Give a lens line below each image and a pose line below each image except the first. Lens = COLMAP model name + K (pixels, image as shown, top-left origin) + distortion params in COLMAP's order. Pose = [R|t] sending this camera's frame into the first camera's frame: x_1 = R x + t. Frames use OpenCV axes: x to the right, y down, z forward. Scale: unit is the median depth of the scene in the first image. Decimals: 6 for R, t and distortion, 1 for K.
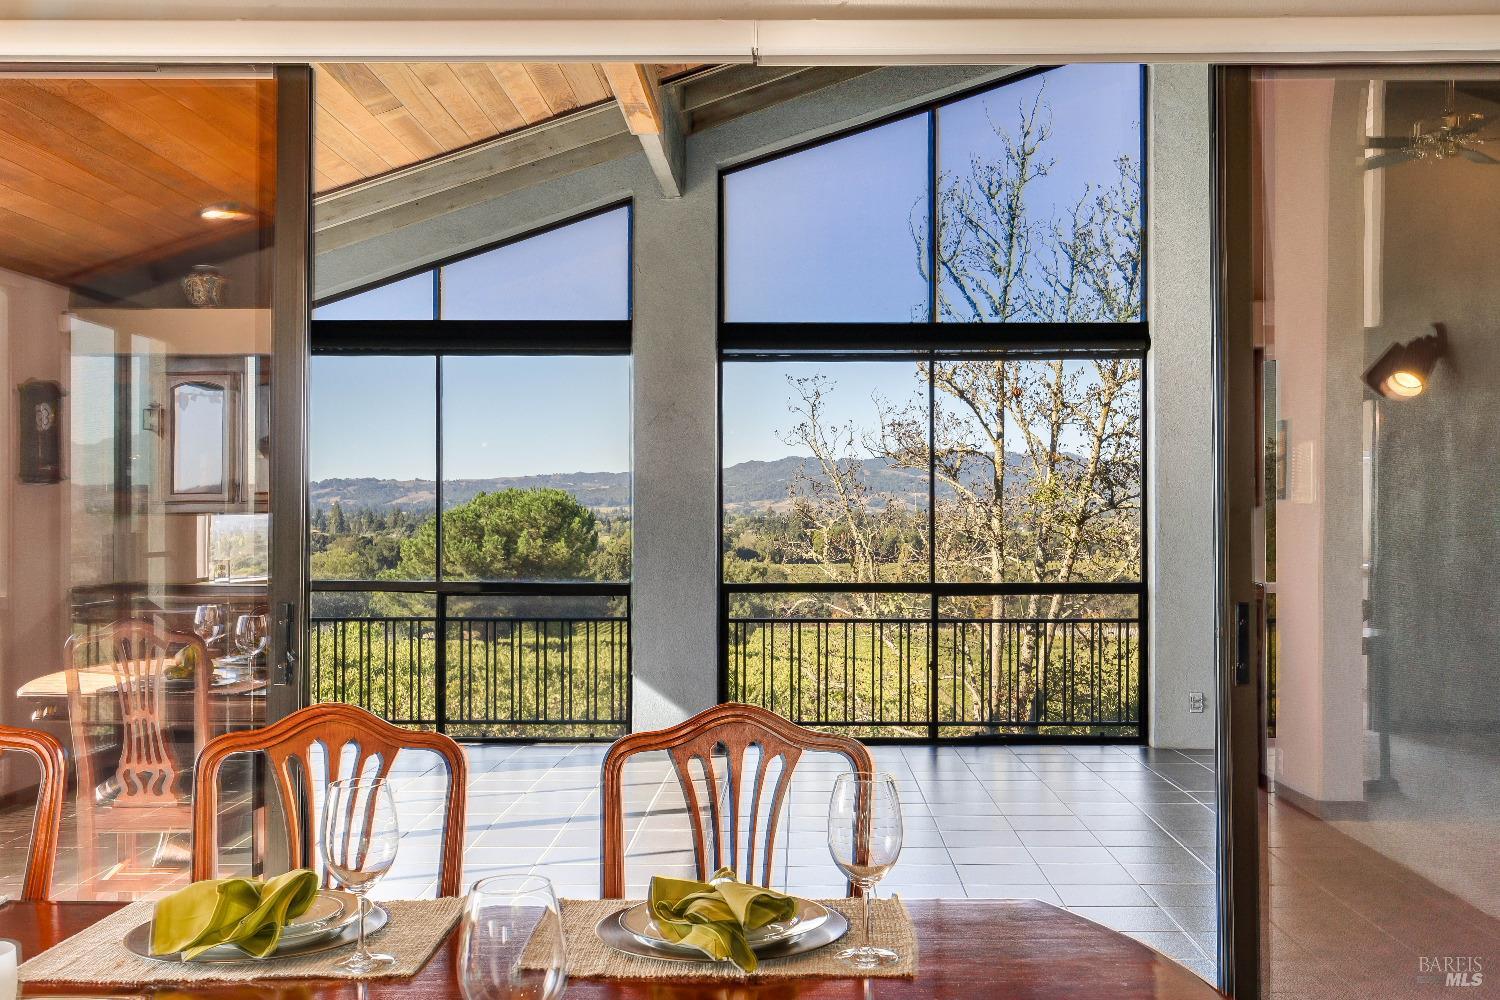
lens RADIAL K [[1549.6, 0, 777.1], [0, 1549.6, 522.0], [0, 0, 1]] dist [0.013421, 0.000000]
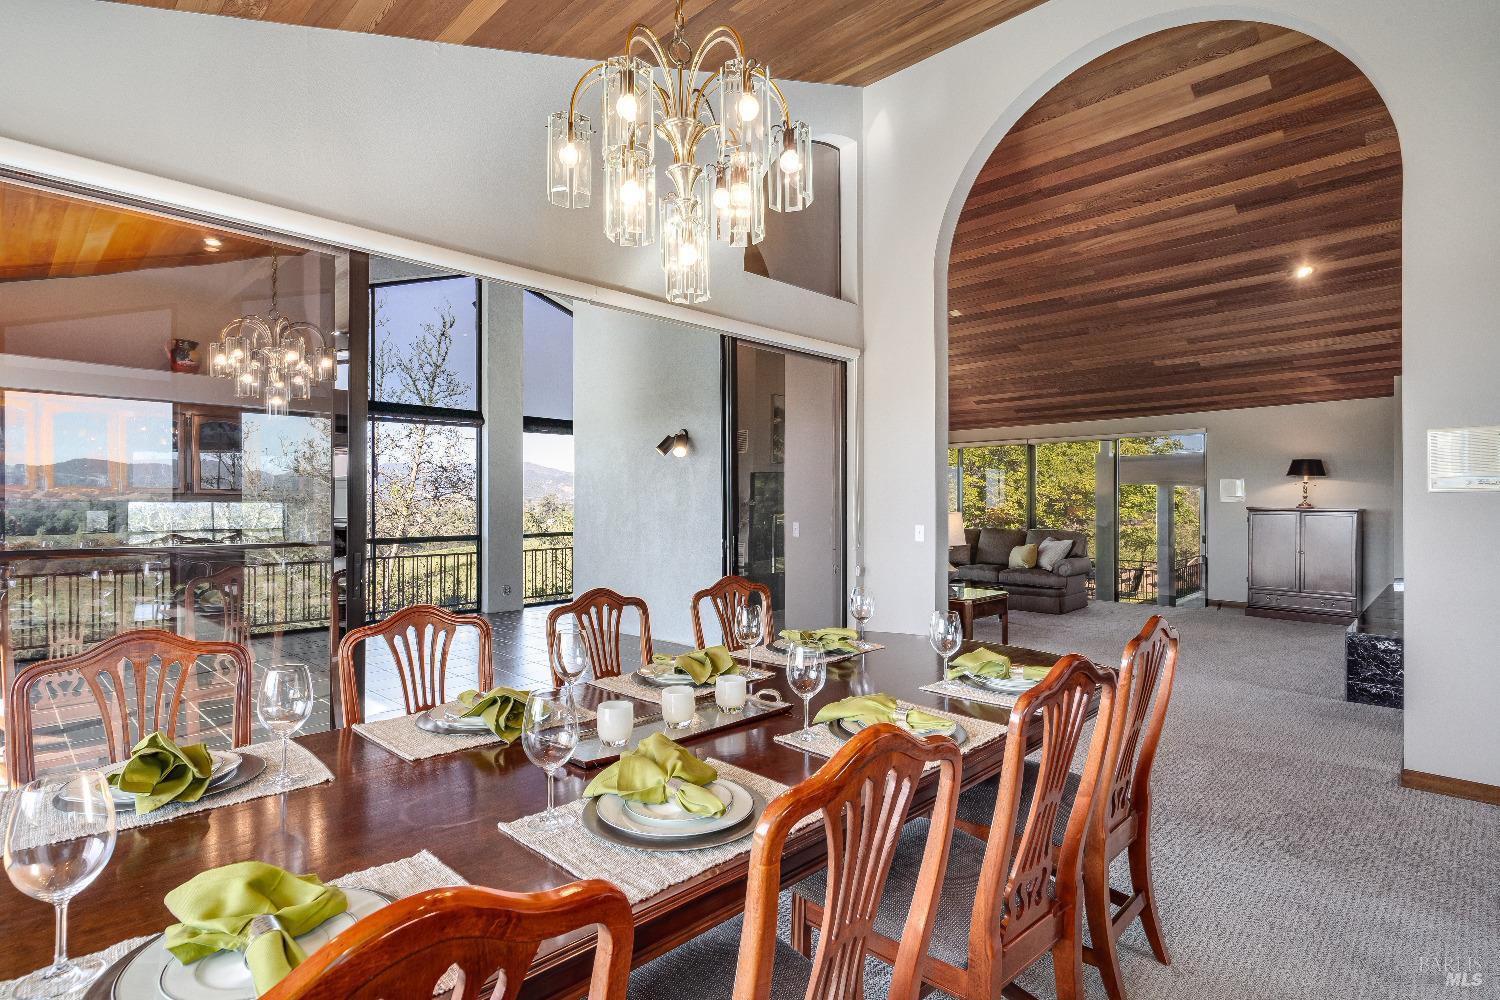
lens RADIAL K [[769.8, 0, 756.6], [0, 769.8, 502.8], [0, 0, 1]] dist [0.004097, 0.000228]
pose [[0.690510, -0.002366, 0.723319, -0.254079], [0.004076, 0.999992, -0.000620, -0.002313], [-0.723311, 0.003376, 0.690514, 0.013185]]
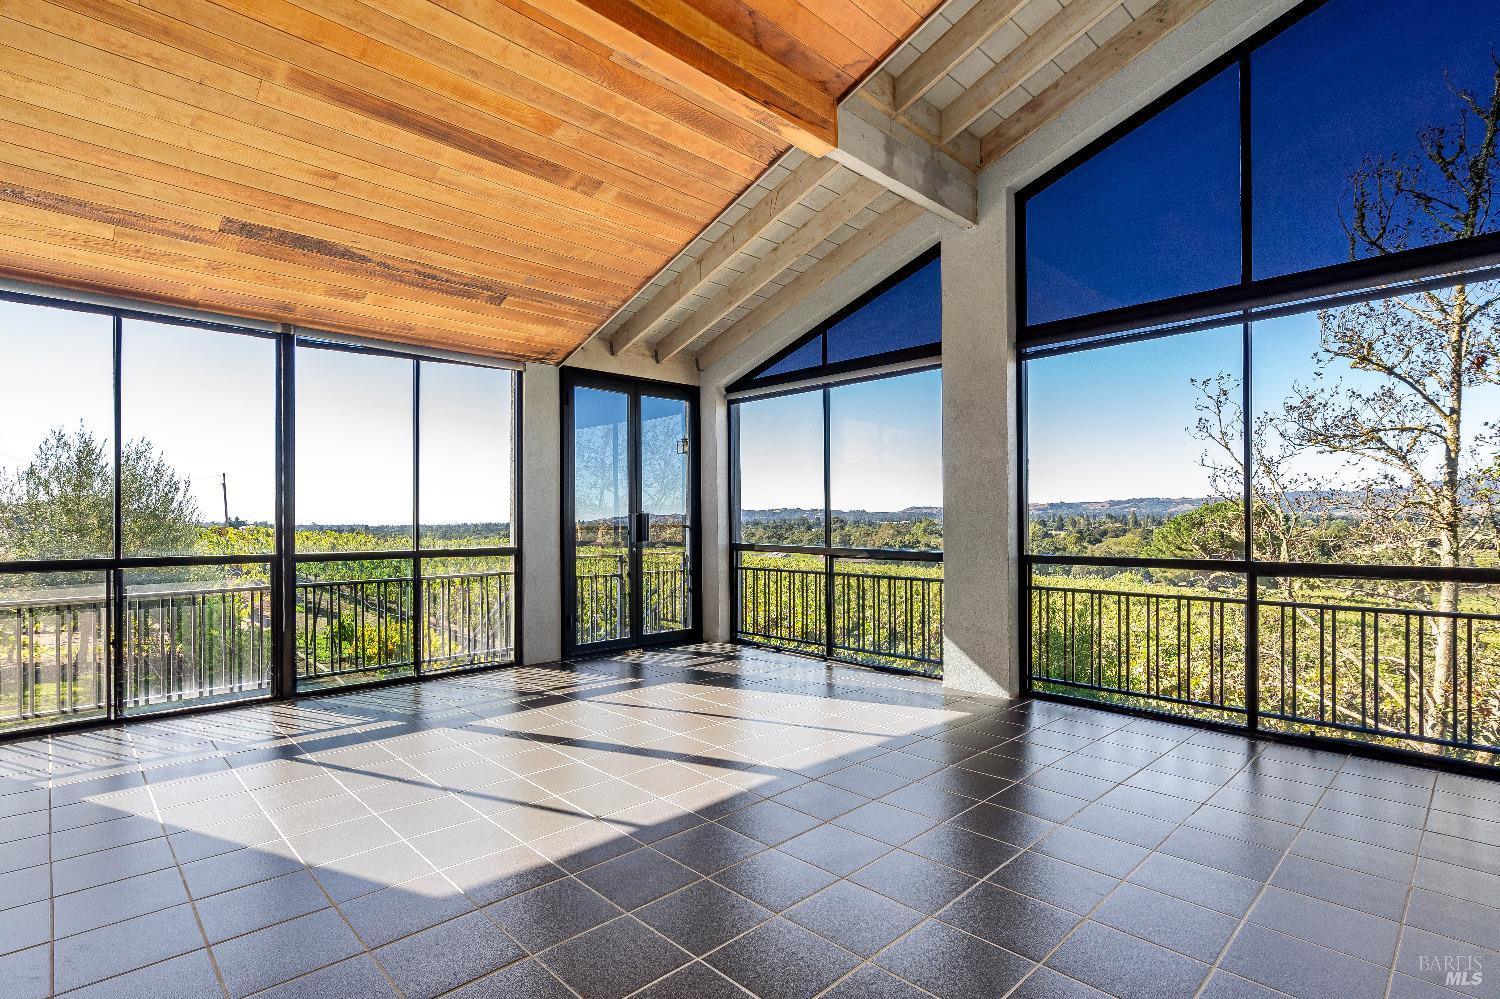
lens RADIAL K [[711.0, 0, 682.3], [0, 711.0, 516.0], [0, 0, 1]] dist [-0.002960, 0.000934]
pose [[0.673543, -0.006366, -0.739121, 0.185492], [0.001488, 0.999973, -0.007256, 0.014339], [0.739147, 0.003787, 0.673534, 0.458921]]
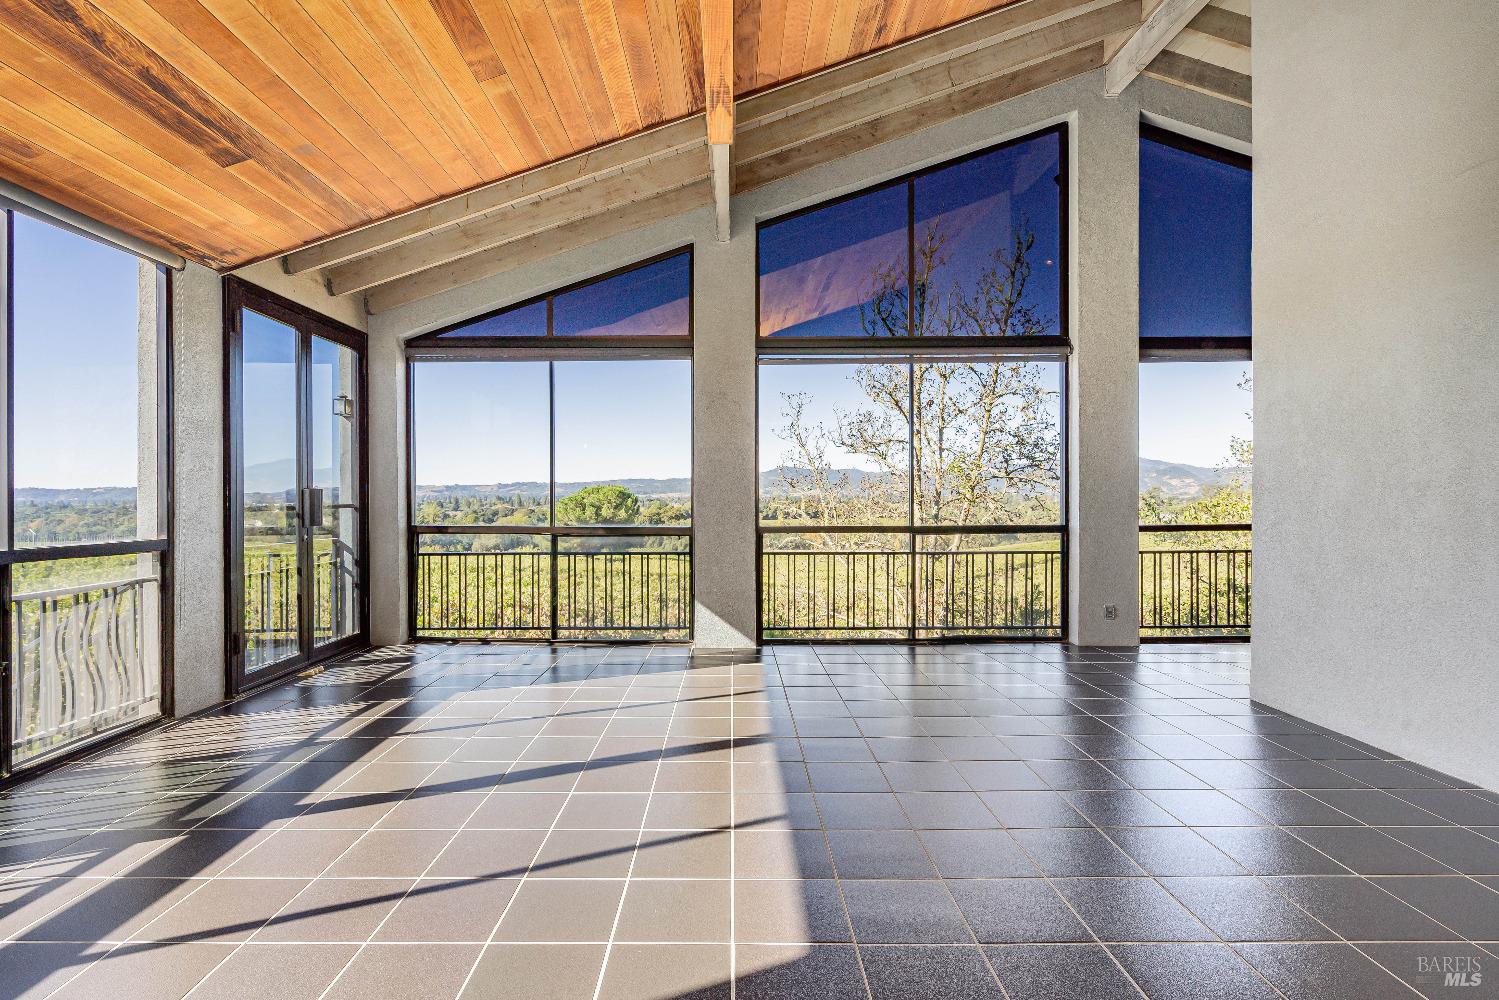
lens RADIAL K [[710.5, 0, 715.4], [0, 710.5, 501.5], [0, 0, 1]] dist [-0.002960, 0.000934]
pose [[0.999969, -0.003957, -0.006798, -0.068250], [0.003958, 0.999992, 0.000083, 0.016909], [0.006798, -0.000110, 0.999977, 0.366859]]
